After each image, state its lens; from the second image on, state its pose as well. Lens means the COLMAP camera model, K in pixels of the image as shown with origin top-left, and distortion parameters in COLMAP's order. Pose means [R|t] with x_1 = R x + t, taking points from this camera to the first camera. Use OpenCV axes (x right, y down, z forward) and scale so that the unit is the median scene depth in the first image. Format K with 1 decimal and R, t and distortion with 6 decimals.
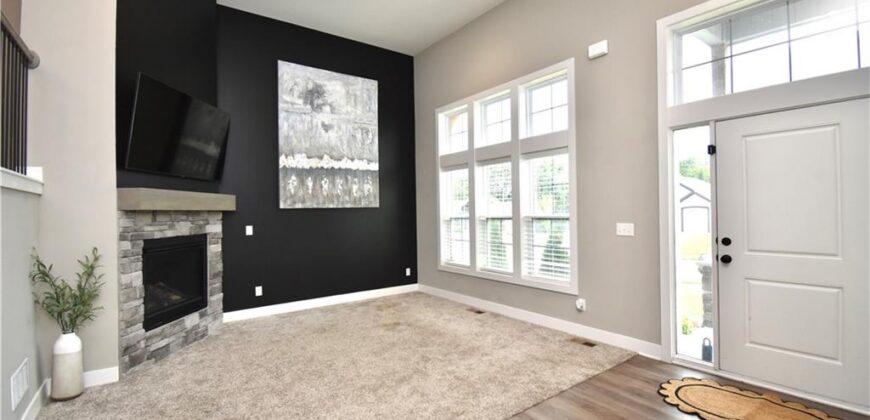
lens RADIAL K [[384.2, 0, 435.0], [0, 384.2, 210.0], [0, 0, 1]] dist [0.025873, -0.030250]
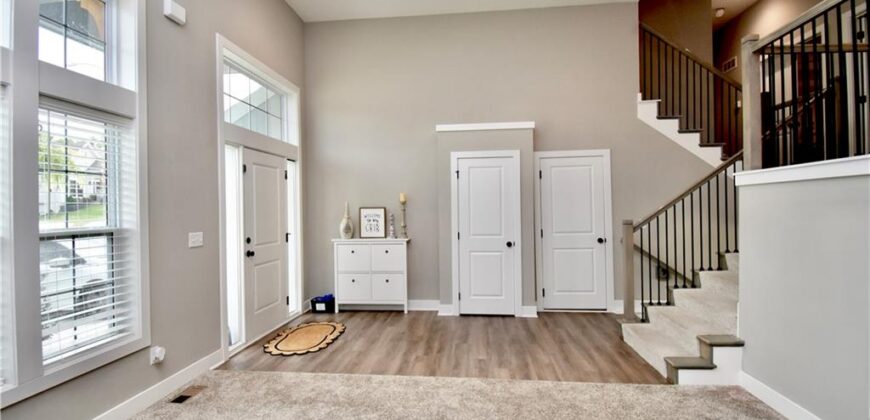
lens RADIAL K [[405.6, 0, 435.0], [0, 405.6, 210.0], [0, 0, 1]] dist [0.002619, -0.000258]
pose [[-0.739064, 0.019836, 0.673343, -0.560344], [0.022185, 0.999741, -0.005100, -0.000488], [-0.673270, 0.011169, -0.739313, 1.385177]]
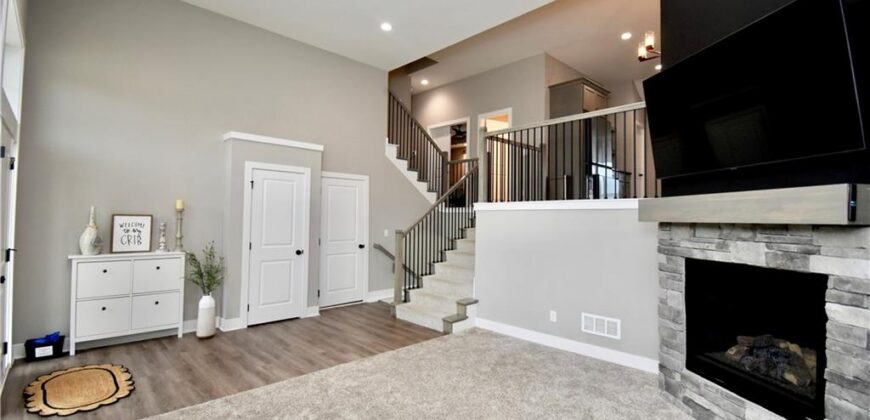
lens RADIAL K [[384.2, 0, 435.0], [0, 384.2, 210.0], [0, 0, 1]] dist [0.025873, -0.030250]
pose [[-0.991439, -0.002087, -0.130554, -0.099139], [0.001429, 0.999639, -0.026830, -0.004563], [0.130563, -0.026787, -0.991078, 1.717023]]
